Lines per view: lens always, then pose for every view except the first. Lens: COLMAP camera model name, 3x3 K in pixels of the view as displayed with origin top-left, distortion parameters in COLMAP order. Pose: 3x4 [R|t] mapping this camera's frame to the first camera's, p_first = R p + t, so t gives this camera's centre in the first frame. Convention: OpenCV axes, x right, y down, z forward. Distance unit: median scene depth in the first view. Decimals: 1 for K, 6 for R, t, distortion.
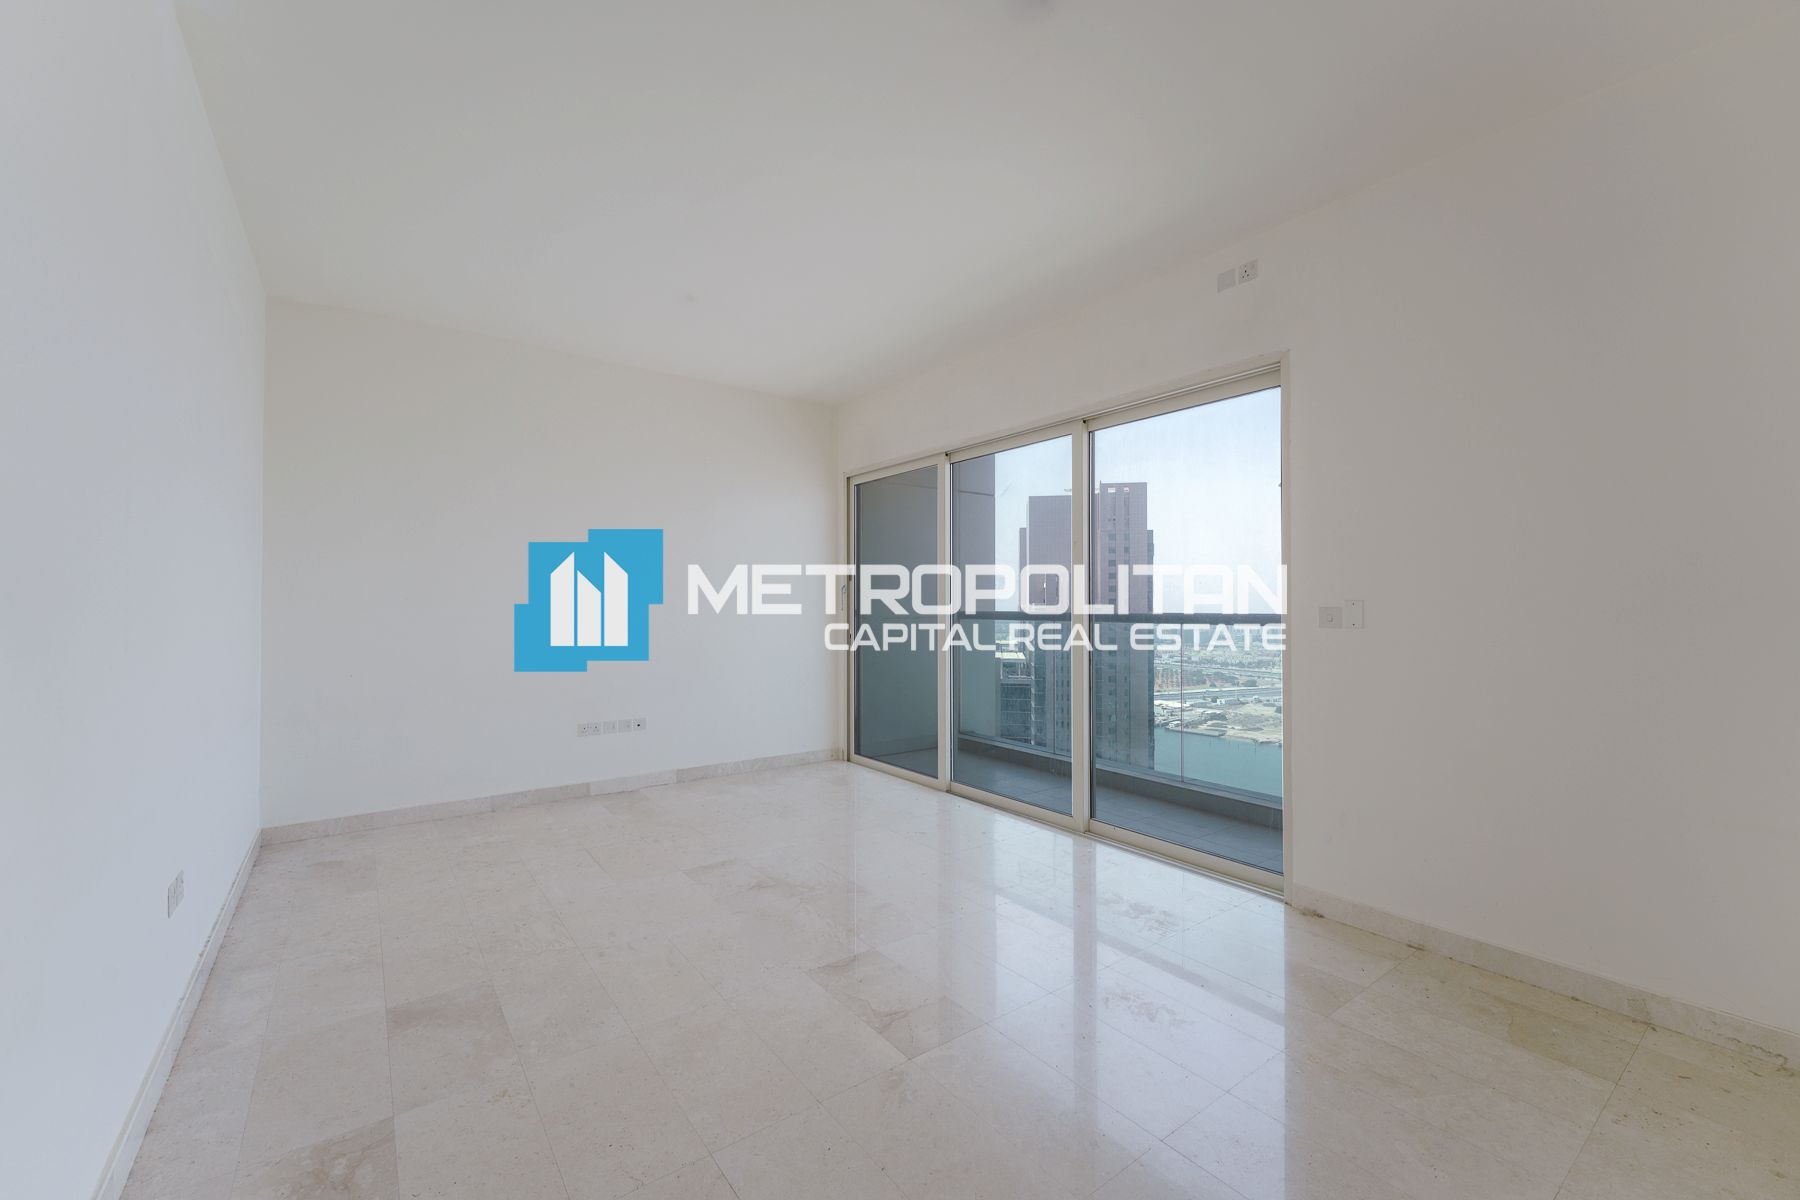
lens RADIAL K [[728.8, 0, 875.3], [0, 728.8, 610.9], [0, 0, 1]] dist [0.000300, -0.000135]
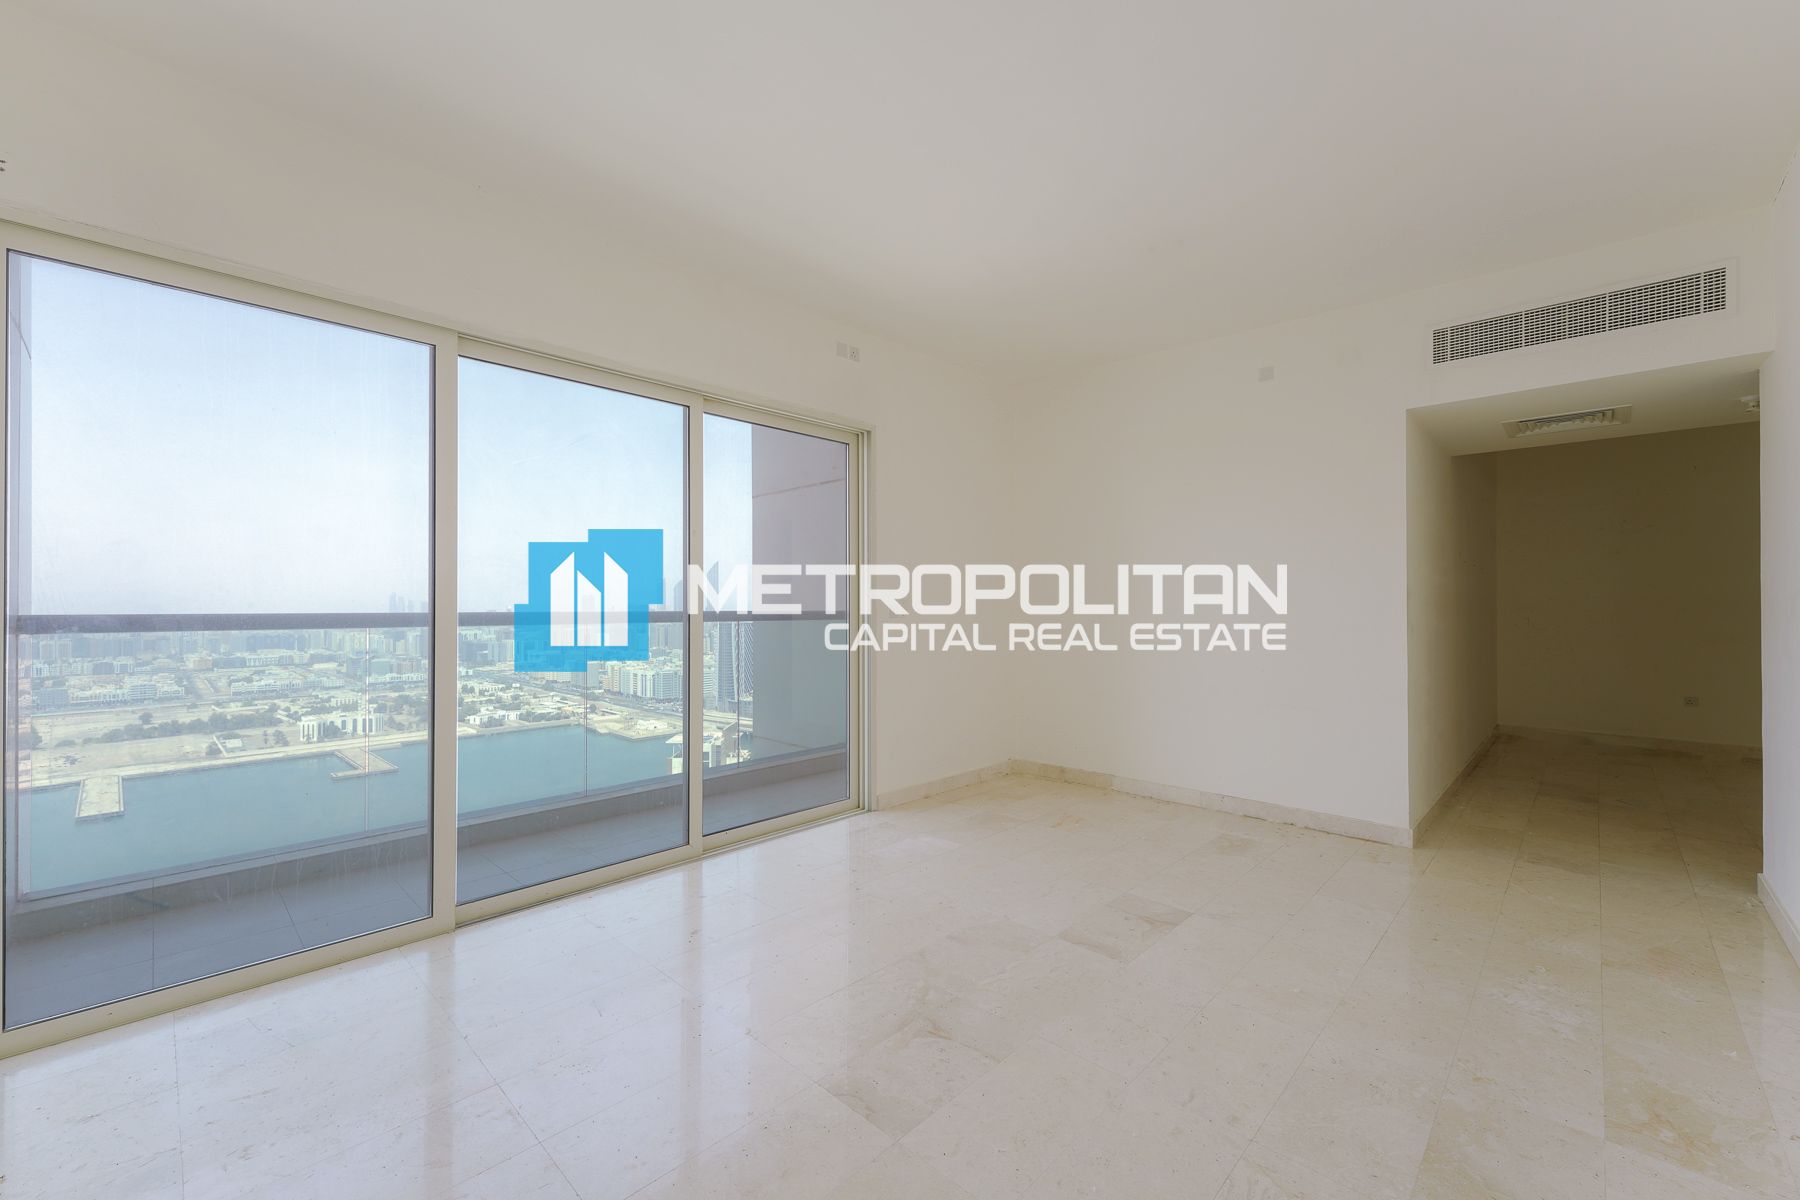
lens RADIAL K [[711.6, 0, 900.0], [0, 711.6, 600.0], [0, 0, 1]] dist [0.000082, -0.000406]
pose [[-0.175075, 0.003823, 0.984548, -0.785693], [0.011928, 0.999927, -0.001762, -0.008804], [-0.984483, 0.011436, -0.175108, 1.142399]]
